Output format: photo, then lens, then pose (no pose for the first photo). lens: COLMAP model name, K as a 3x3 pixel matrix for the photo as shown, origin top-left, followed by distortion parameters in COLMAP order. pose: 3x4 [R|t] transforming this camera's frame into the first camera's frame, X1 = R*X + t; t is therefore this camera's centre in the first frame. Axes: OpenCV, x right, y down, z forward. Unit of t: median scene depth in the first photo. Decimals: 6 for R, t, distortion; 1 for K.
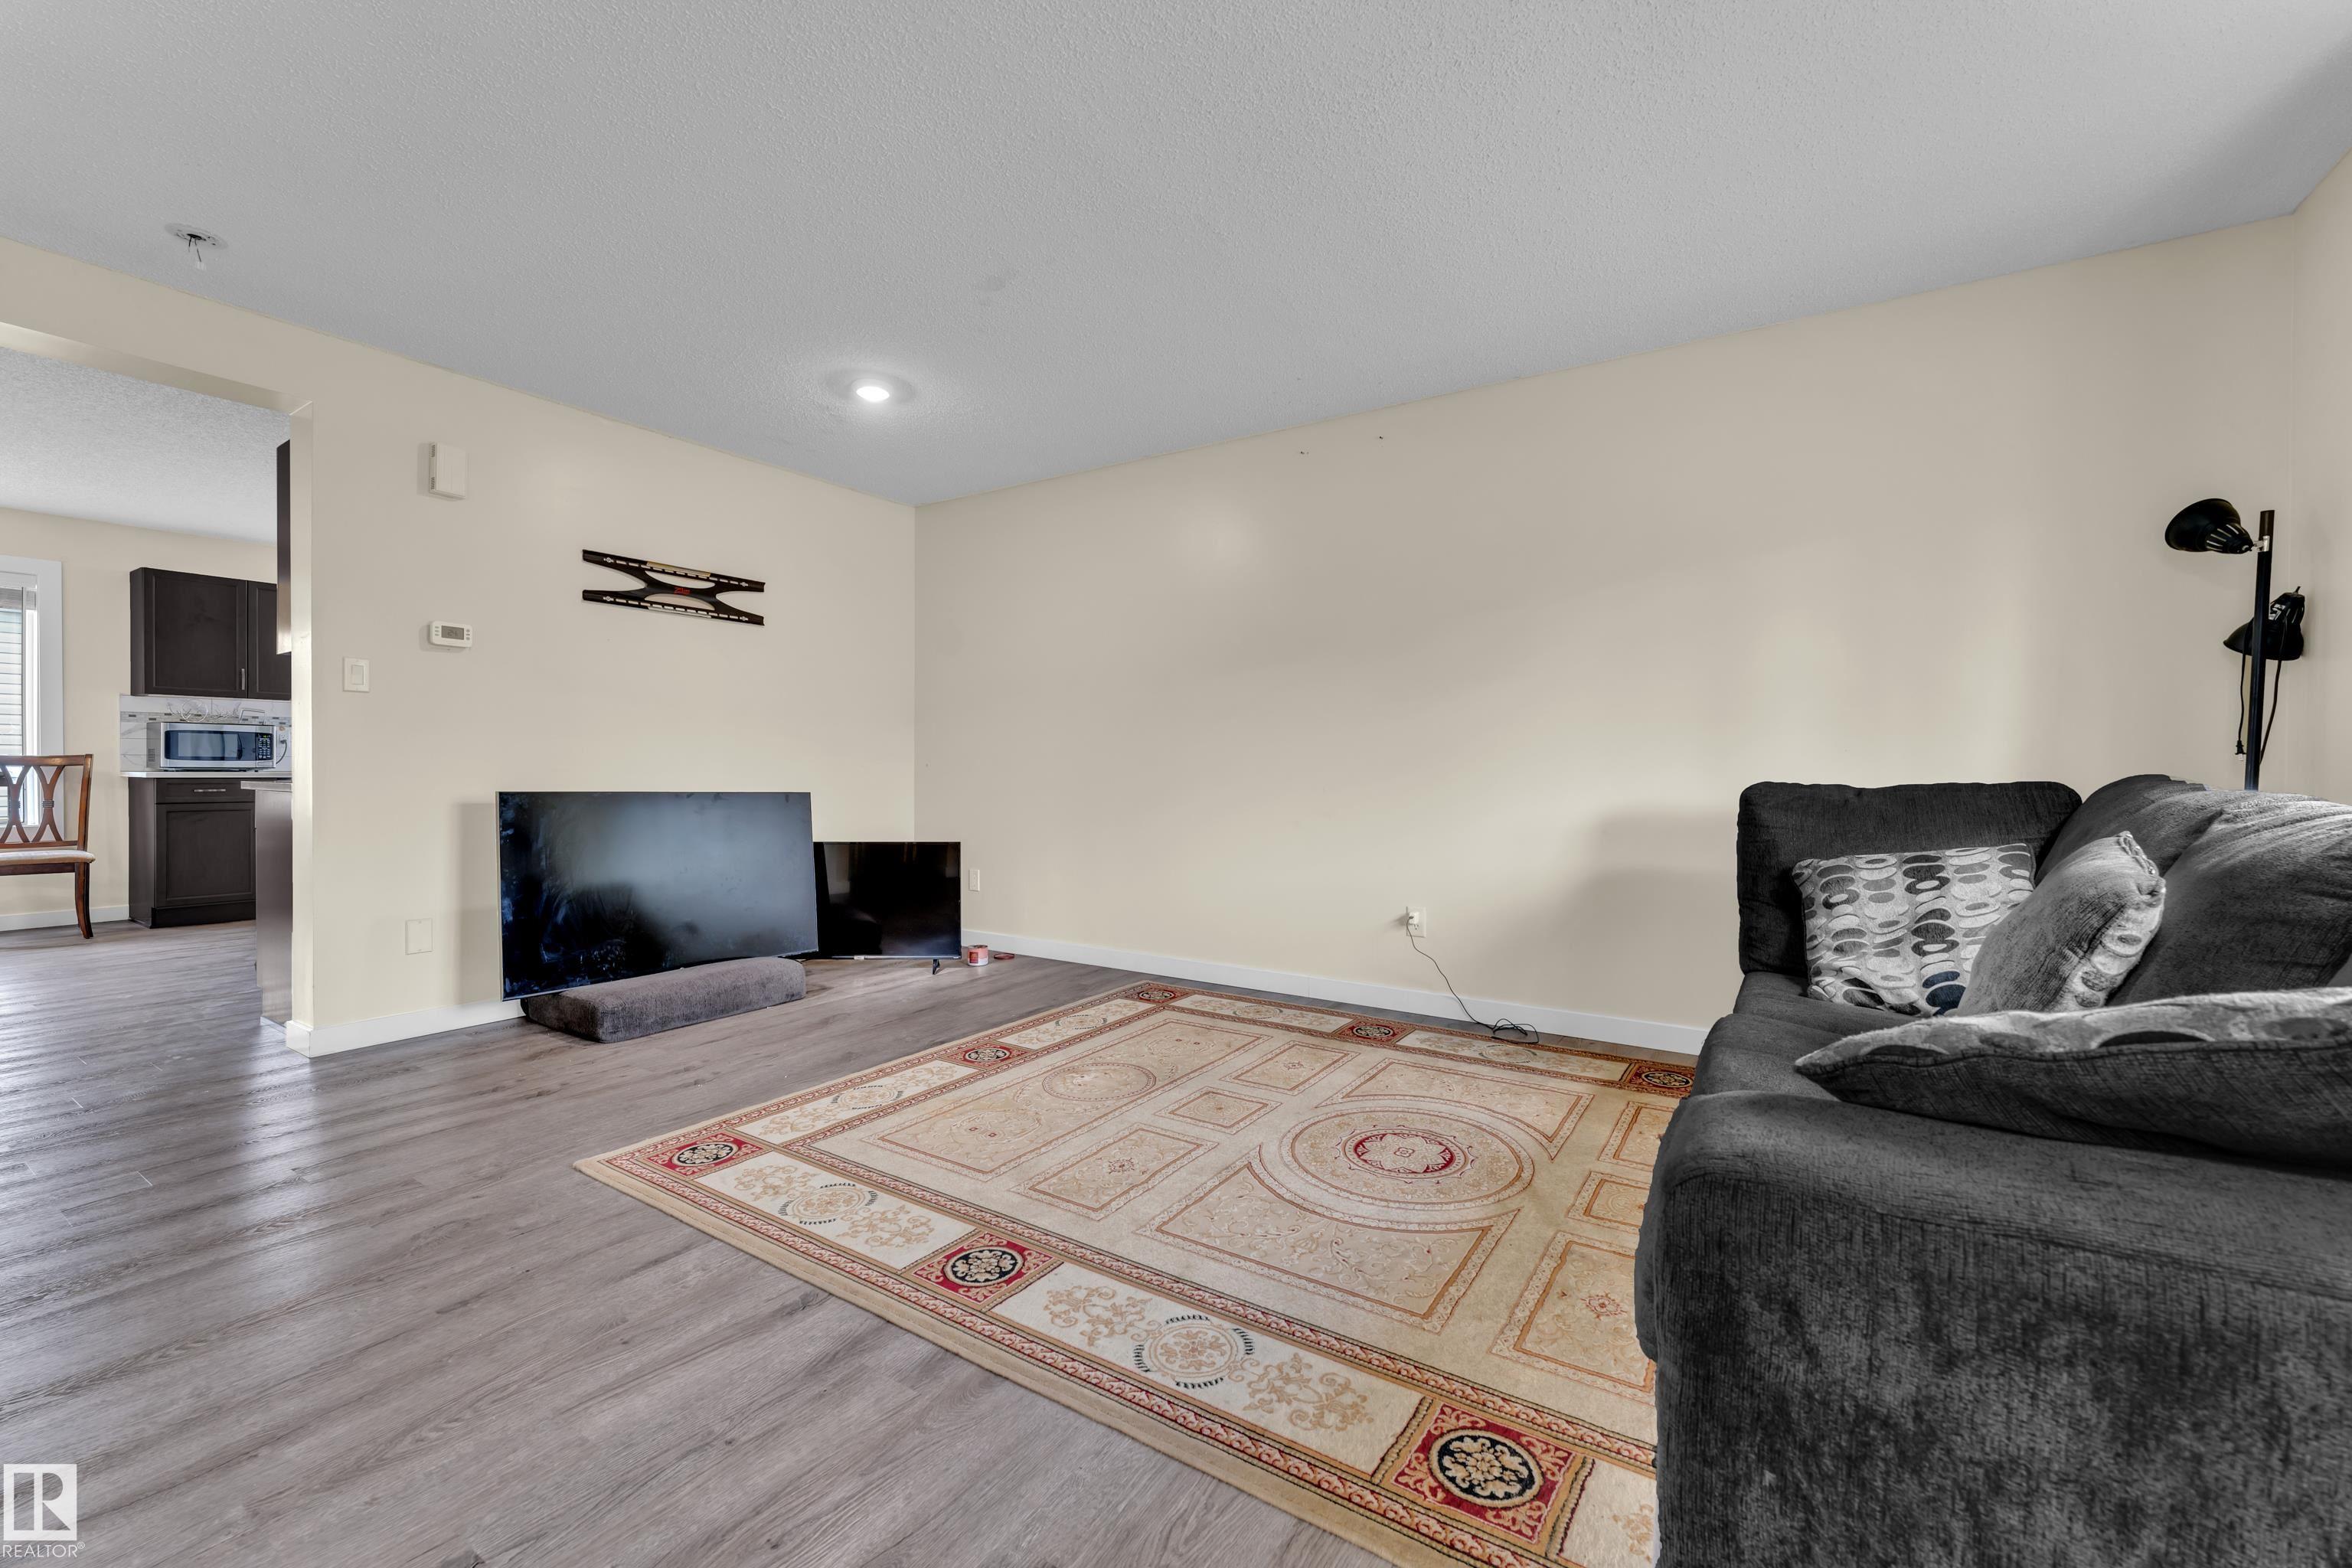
lens RADIAL K [[943.3, 0, 1182.7], [0, 943.3, 782.0], [0, 0, 1]] dist [-0.000598, 0.000126]
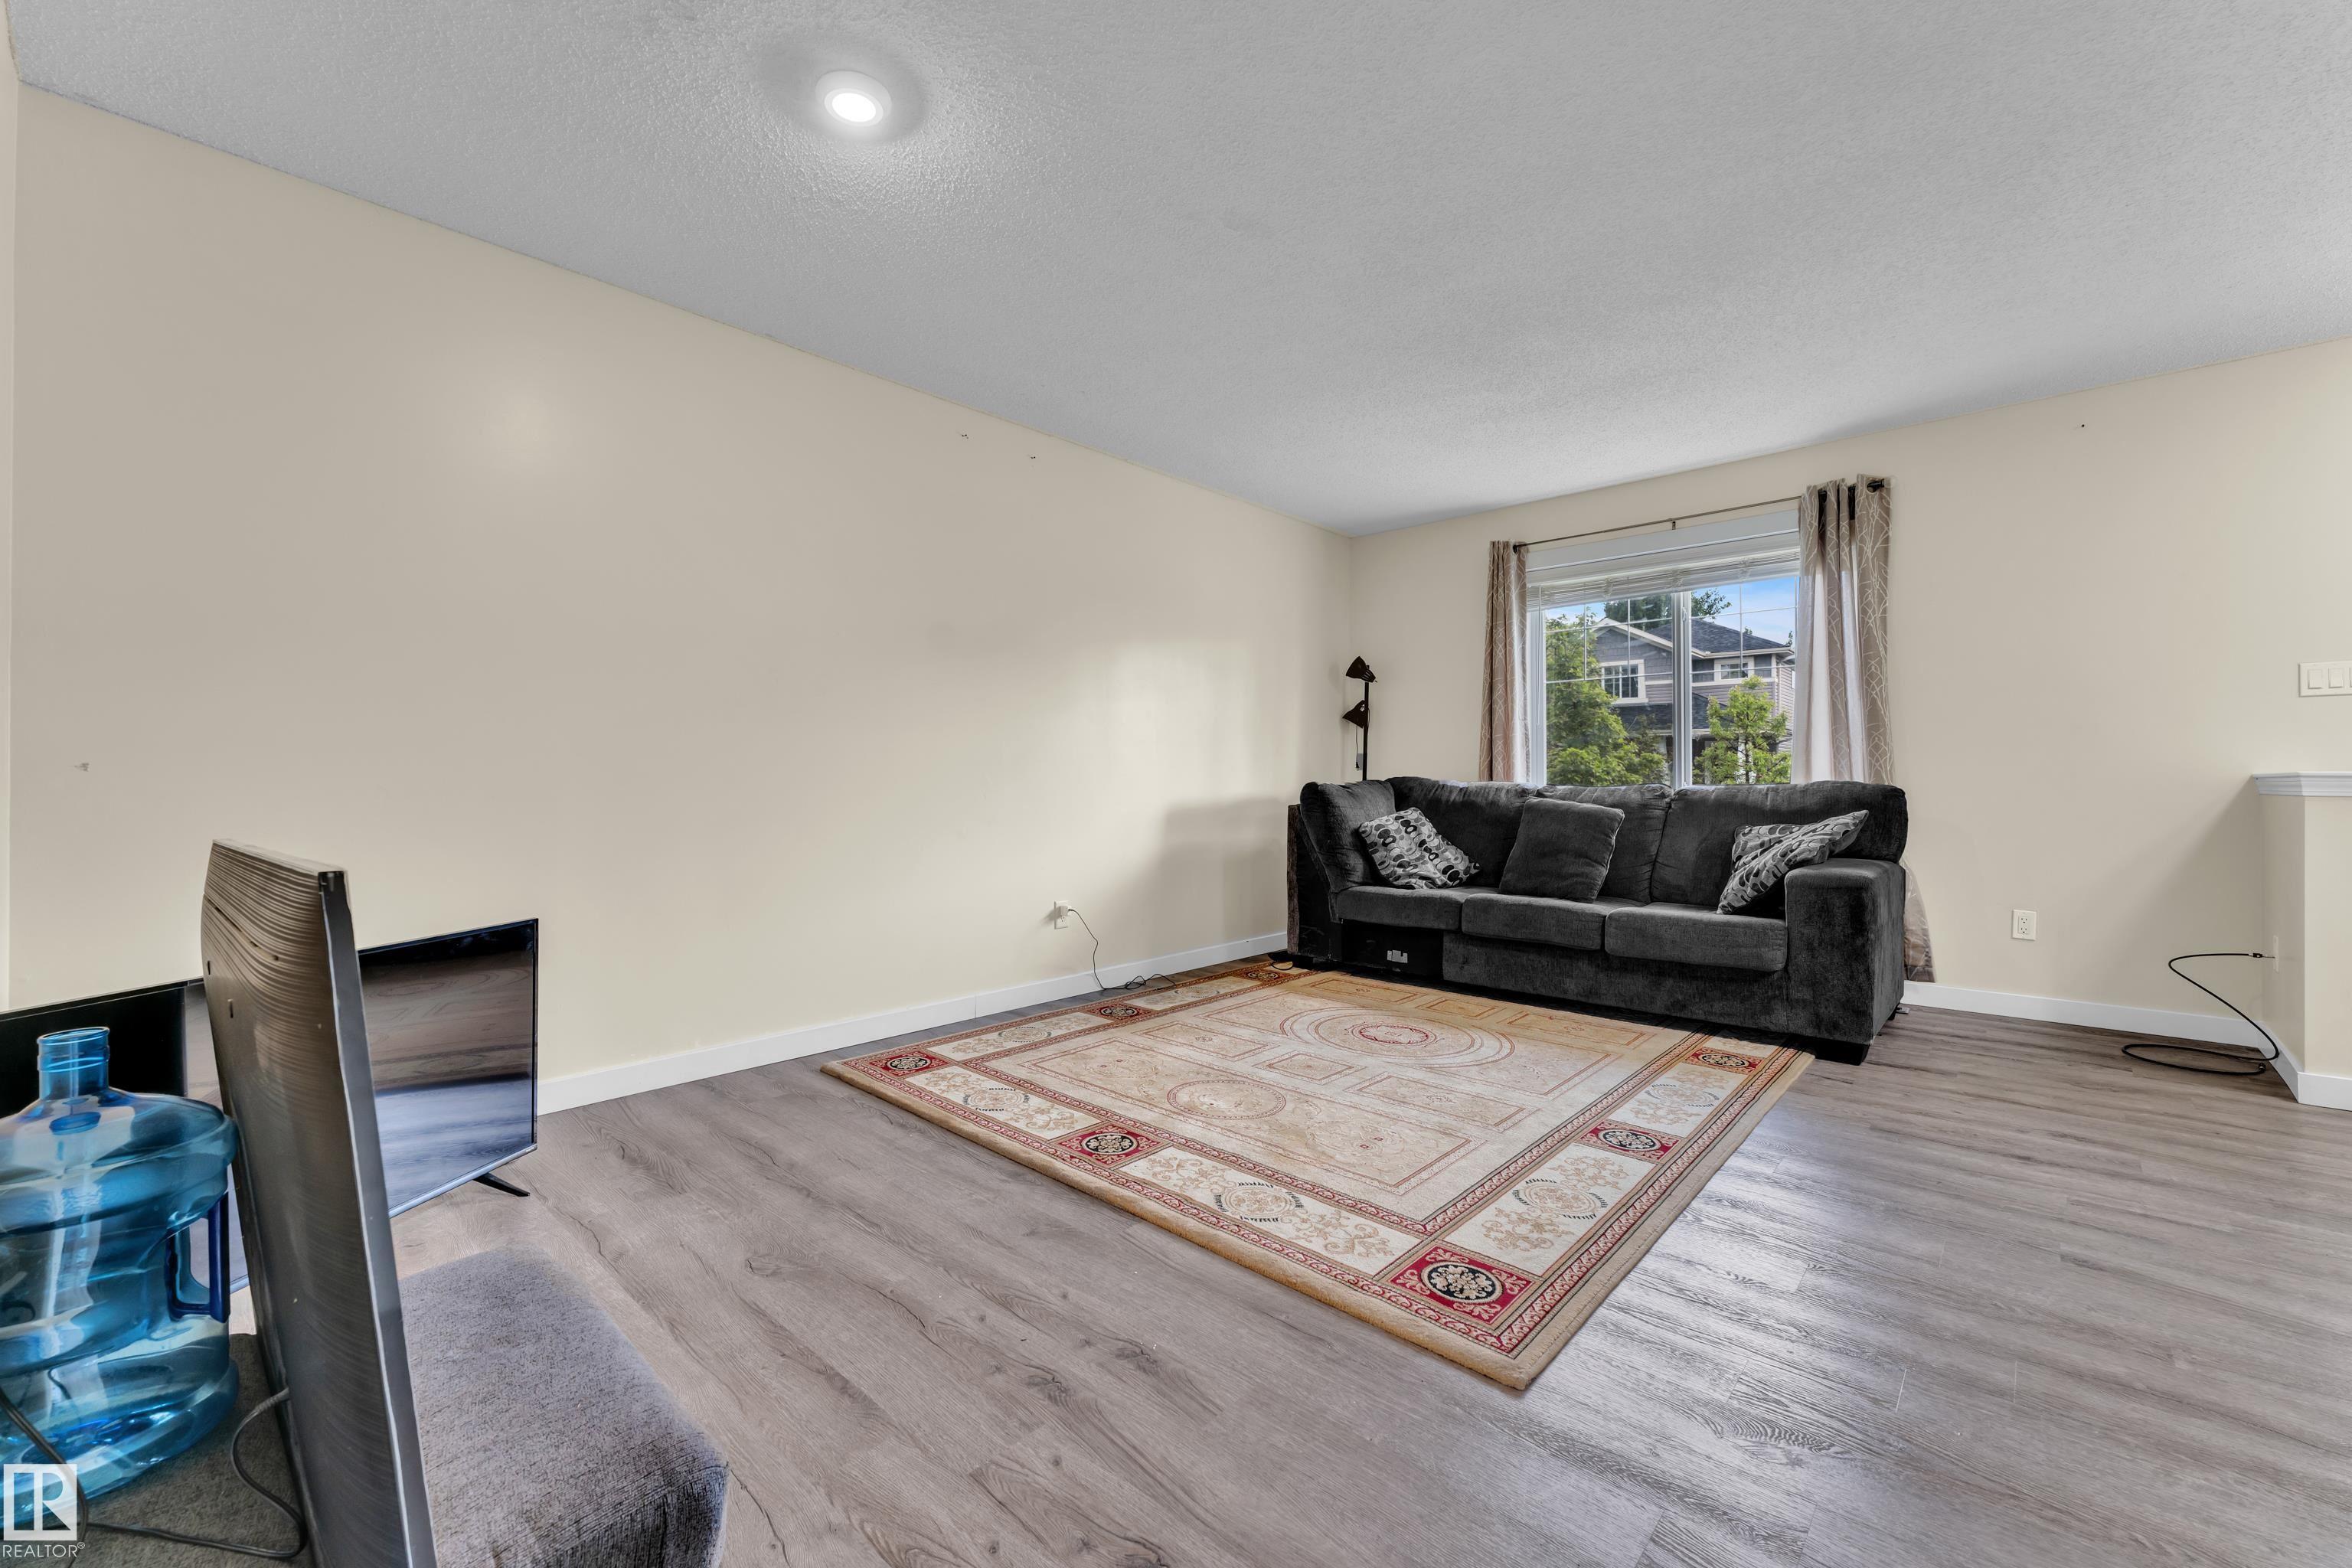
lens RADIAL K [[943.3, 0, 1177.1], [0, 943.3, 780.2], [0, 0, 1]] dist [-0.000598, 0.000126]
pose [[0.174813, -0.005858, 0.984584, -1.071876], [0.015607, 0.999873, 0.003178, -0.010324], [-0.984478, 0.014811, 0.174883, 0.906079]]
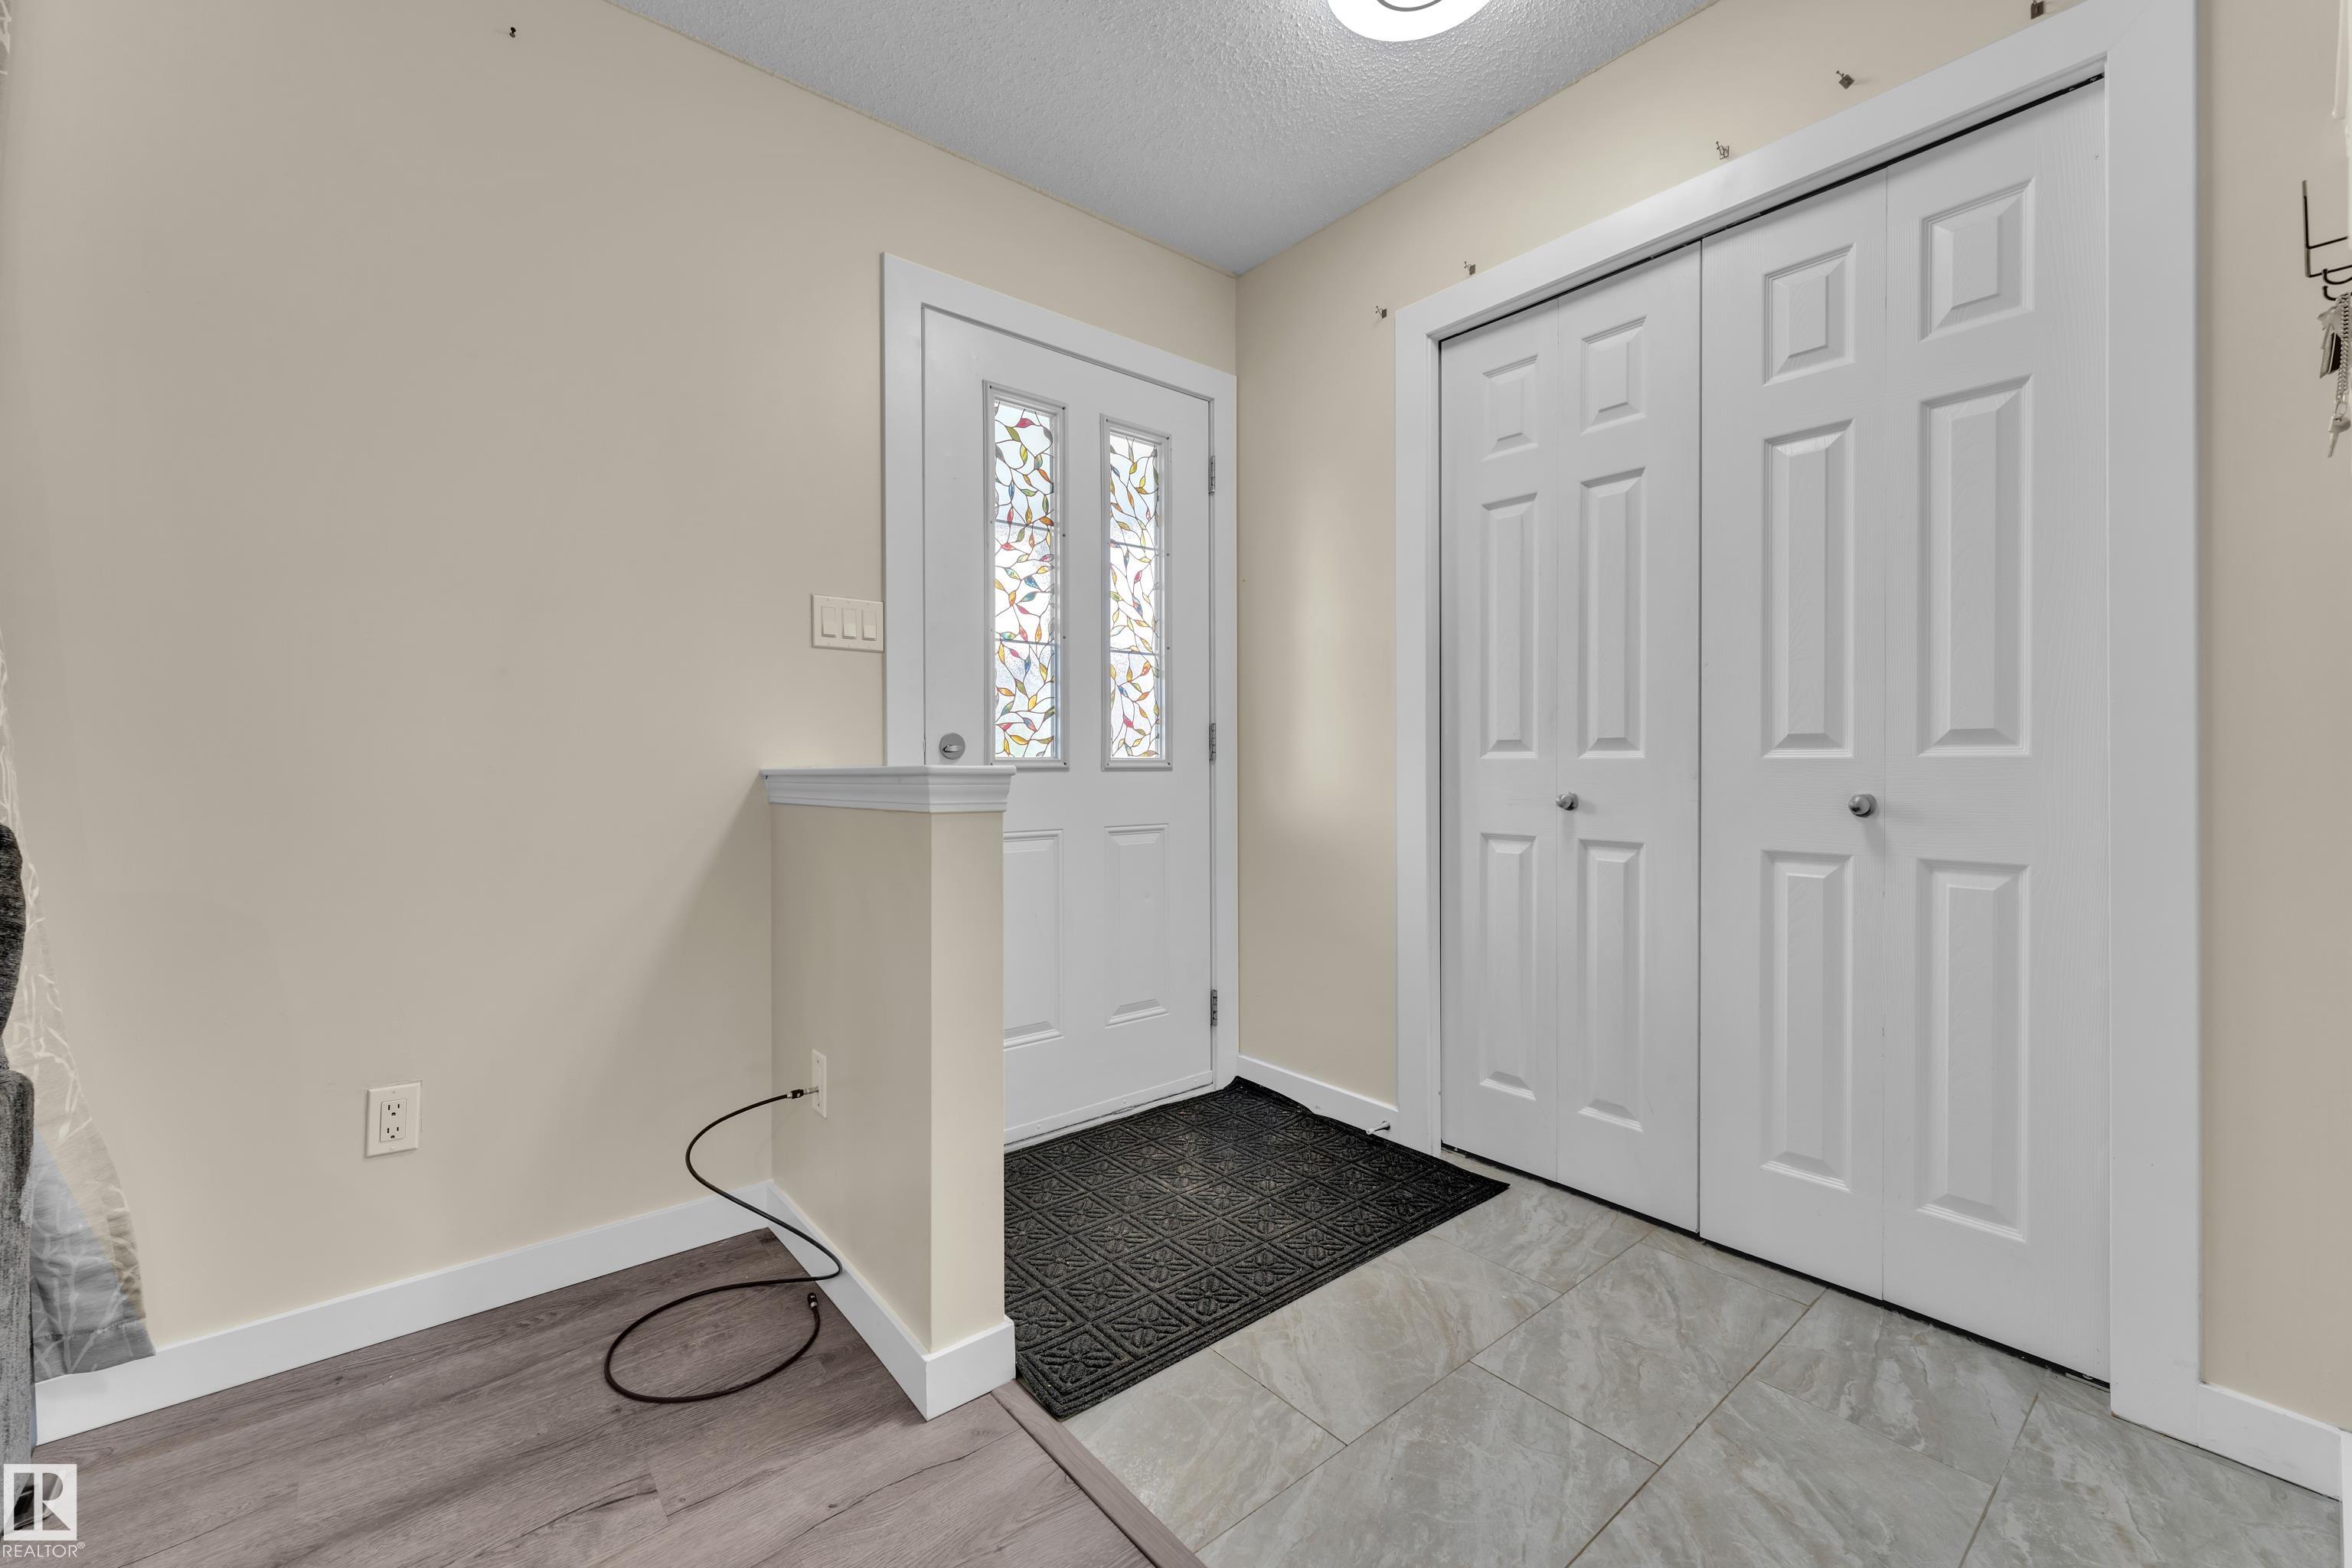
lens RADIAL K [[943.3, 0, 1166.8], [0, 943.3, 768.0], [0, 0, 1]] dist [-0.000598, 0.000126]
pose [[-0.950655, -0.001800, 0.310243, -0.176809], [0.003208, 0.999873, 0.015630, -0.003734], [-0.310232, 0.015854, -0.950529, 0.359598]]
